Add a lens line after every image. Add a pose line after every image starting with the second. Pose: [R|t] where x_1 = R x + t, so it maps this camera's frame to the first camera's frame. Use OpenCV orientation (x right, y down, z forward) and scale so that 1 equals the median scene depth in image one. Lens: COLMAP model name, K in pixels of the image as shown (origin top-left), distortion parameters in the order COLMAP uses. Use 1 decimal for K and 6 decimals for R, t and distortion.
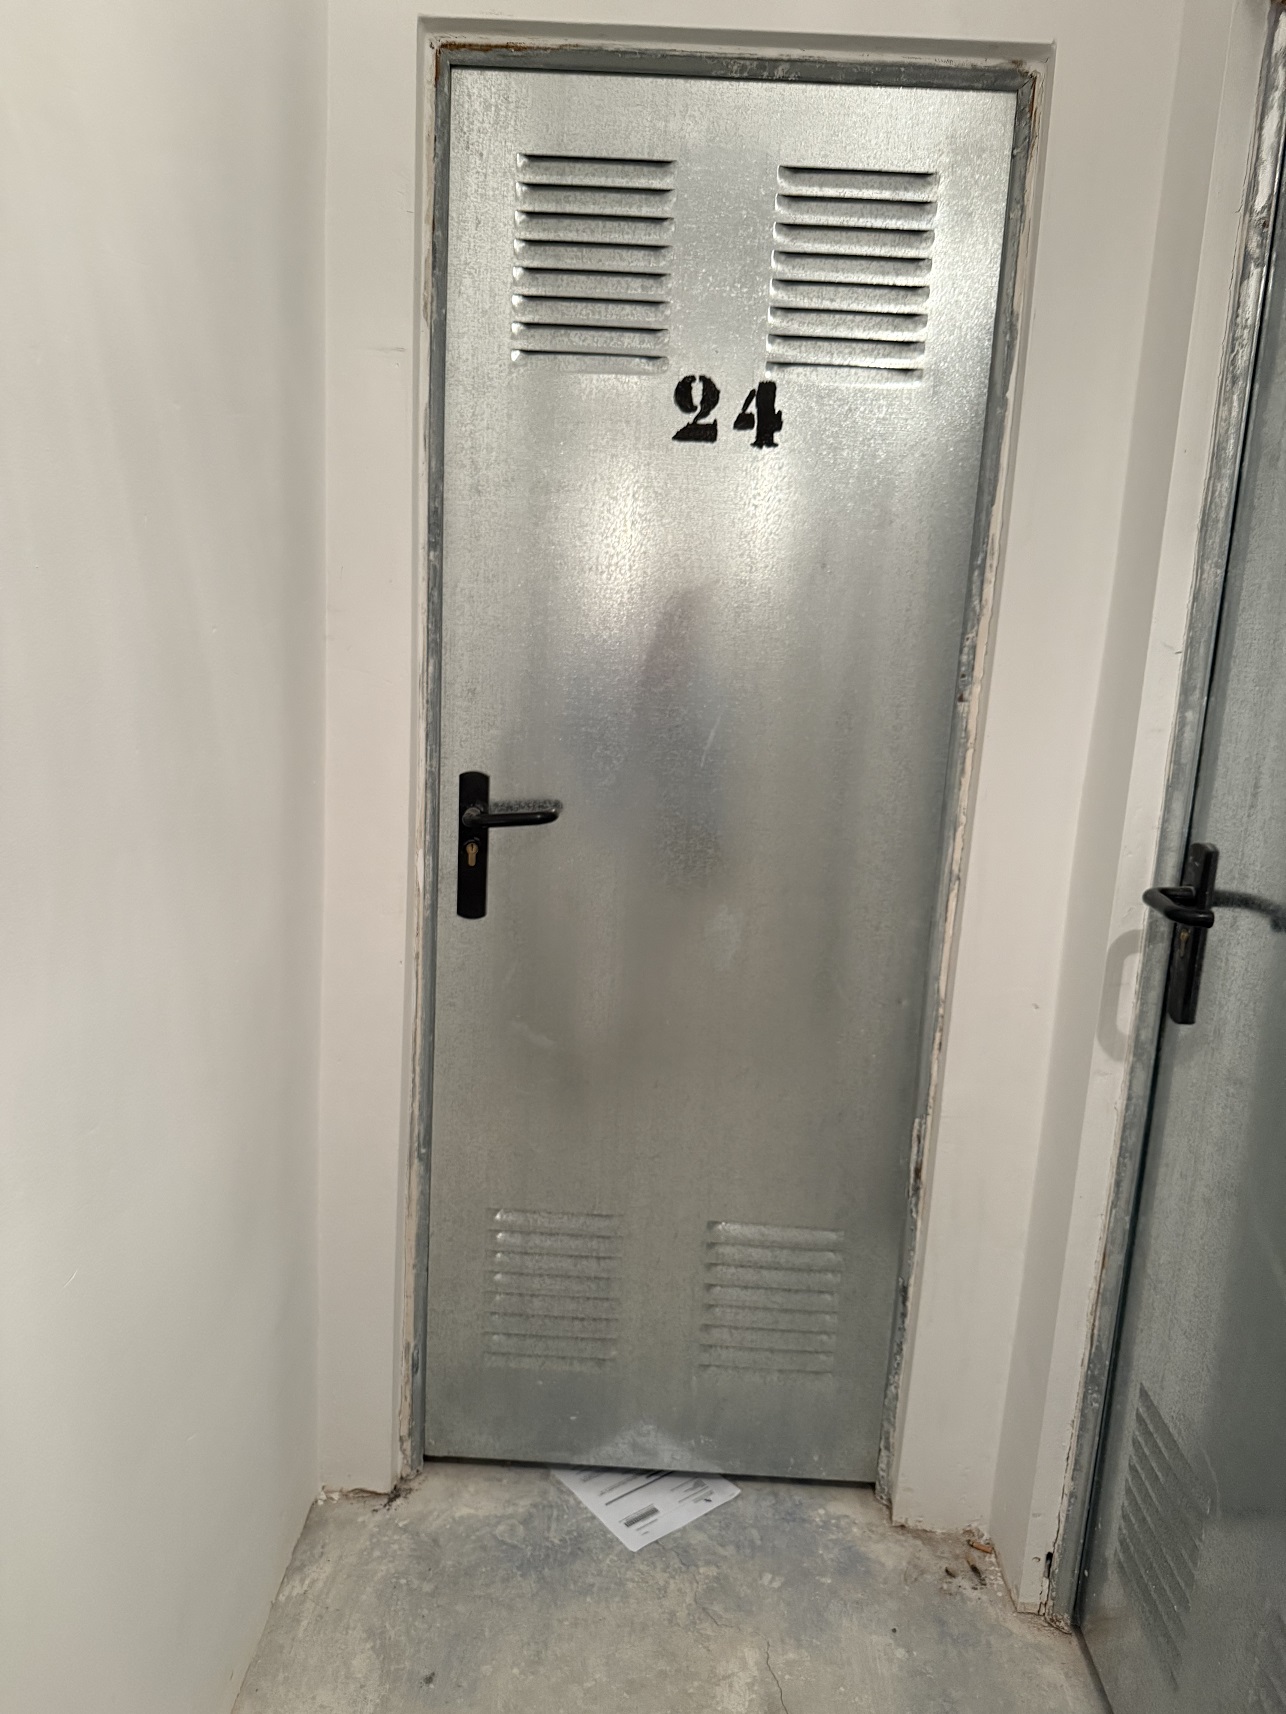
lens RADIAL K [[1207.6, 0, 642.2], [0, 1207.6, 860.9], [0, 0, 1]] dist [0.025588, -0.042929]
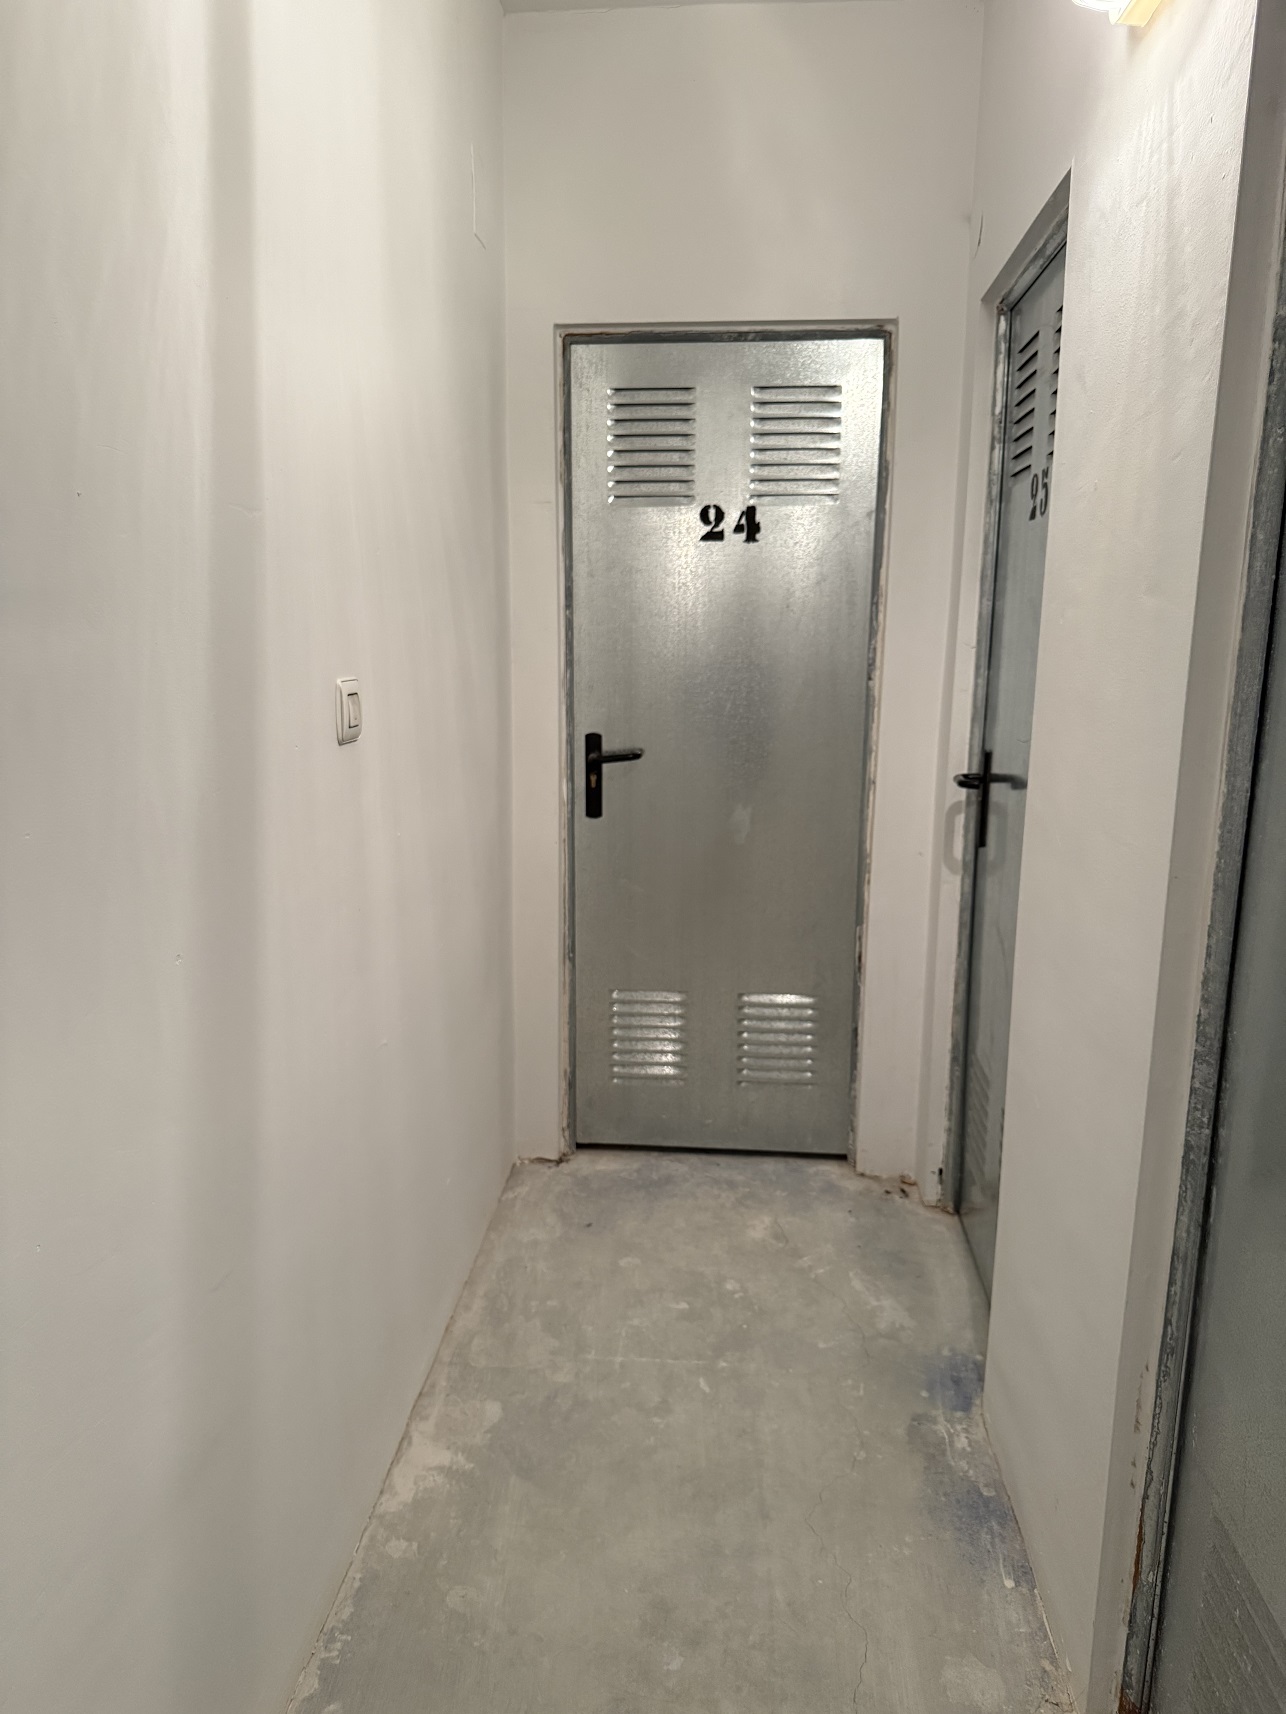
lens RADIAL K [[1196.2, 0, 642.9], [0, 1196.2, 861.0], [0, 0, 1]] dist [0.119765, -0.196459]
pose [[0.997316, -0.034378, -0.064649, 0.040465], [0.034403, 0.999408, -0.000721, 0.122093], [0.064636, -0.001505, 0.997908, -0.776198]]
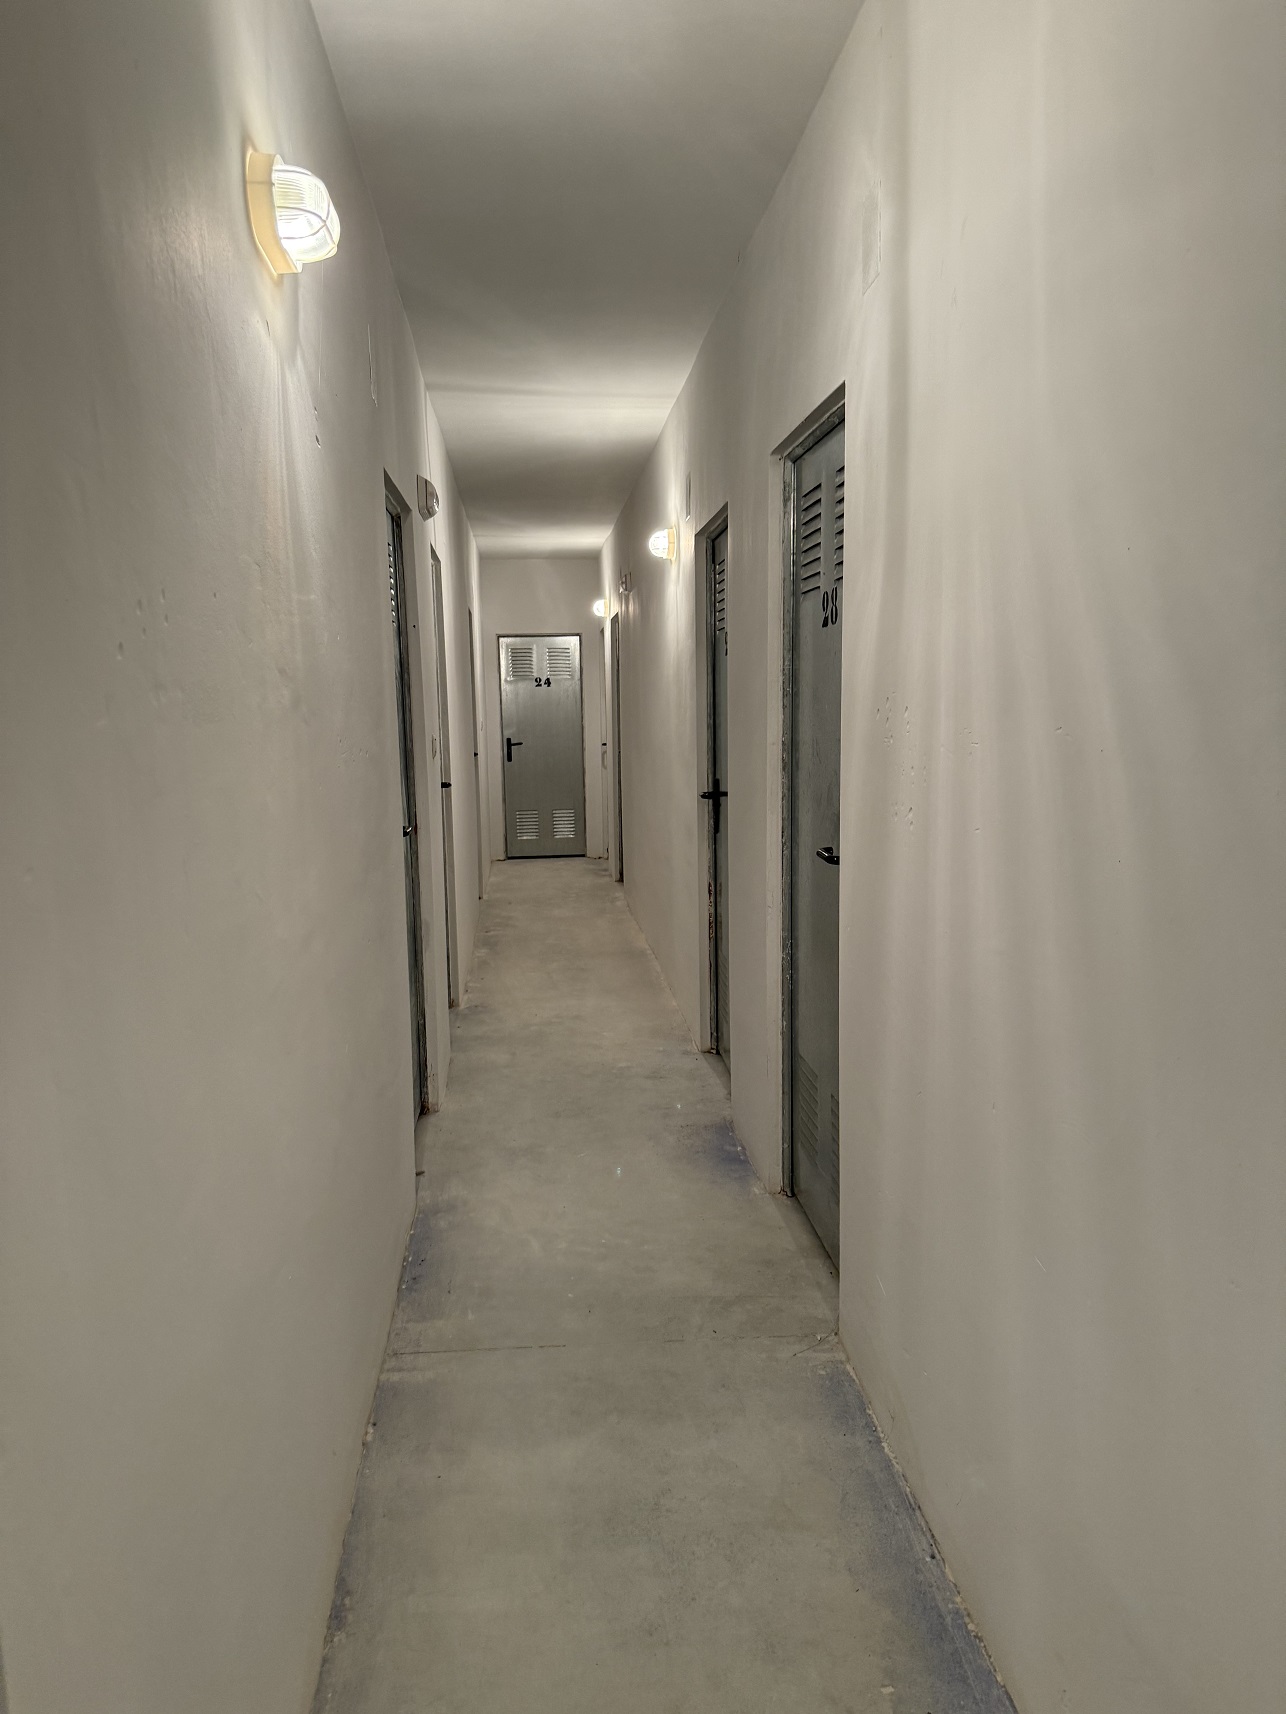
lens RADIAL K [[1213.4, 0, 646.1], [0, 1213.4, 854.8], [0, 0, 1]] dist [0.131932, -0.174412]
pose [[0.988988, -0.087122, 0.119638, -0.257402], [0.093147, 0.994602, -0.045714, 0.955814], [-0.115009, 0.056355, 0.991765, -5.753833]]
